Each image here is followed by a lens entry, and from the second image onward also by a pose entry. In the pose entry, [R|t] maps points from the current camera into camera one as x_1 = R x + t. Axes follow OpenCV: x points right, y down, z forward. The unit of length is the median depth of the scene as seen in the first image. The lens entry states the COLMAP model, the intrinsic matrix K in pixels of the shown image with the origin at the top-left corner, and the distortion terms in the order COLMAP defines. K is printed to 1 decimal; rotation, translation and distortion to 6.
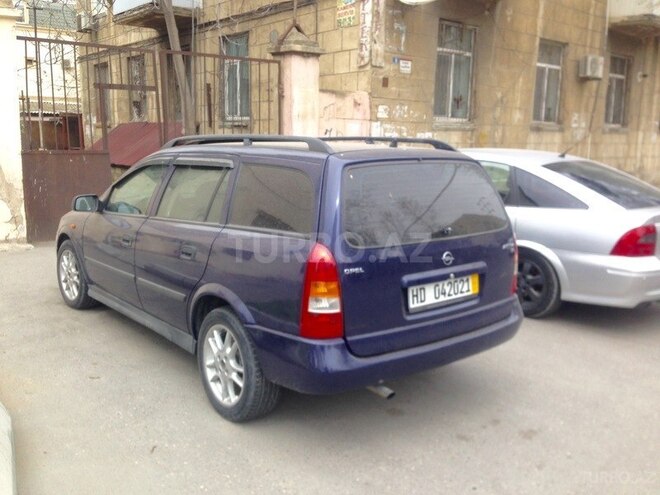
lens RADIAL K [[624.7, 0, 330.0], [0, 624.7, 247.5], [0, 0, 1]] dist [0.135328, -0.267757]
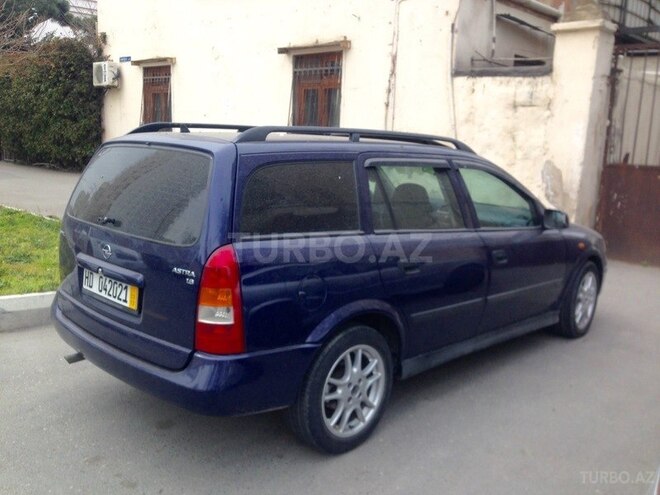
lens RADIAL K [[624.7, 0, 330.0], [0, 624.7, 247.5], [0, 0, 1]] dist [0.135328, -0.267757]
pose [[0.085986, 0.160603, -0.983266, 0.977172], [-0.210028, 0.967665, 0.139688, -0.160441], [0.973907, 0.194502, 0.116937, 1.070807]]
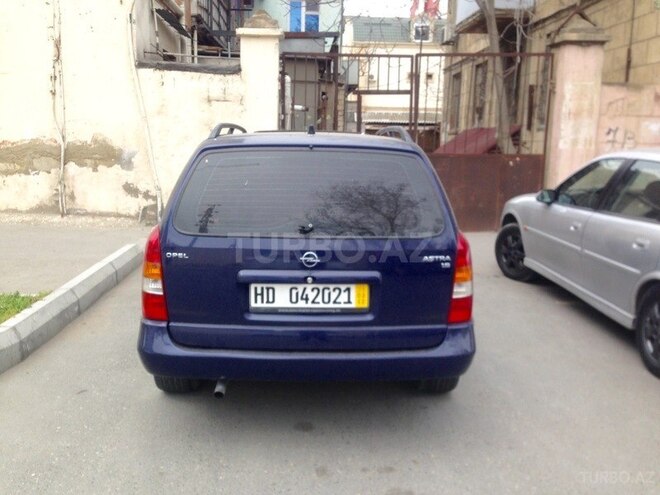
lens RADIAL K [[624.7, 0, 330.0], [0, 624.7, 247.5], [0, 0, 1]] dist [0.135328, -0.267757]
pose [[0.787801, 0.102252, -0.607383, 0.656741], [-0.111673, 0.993492, 0.022408, -0.019535], [0.605721, 0.050176, 0.794093, 0.288147]]
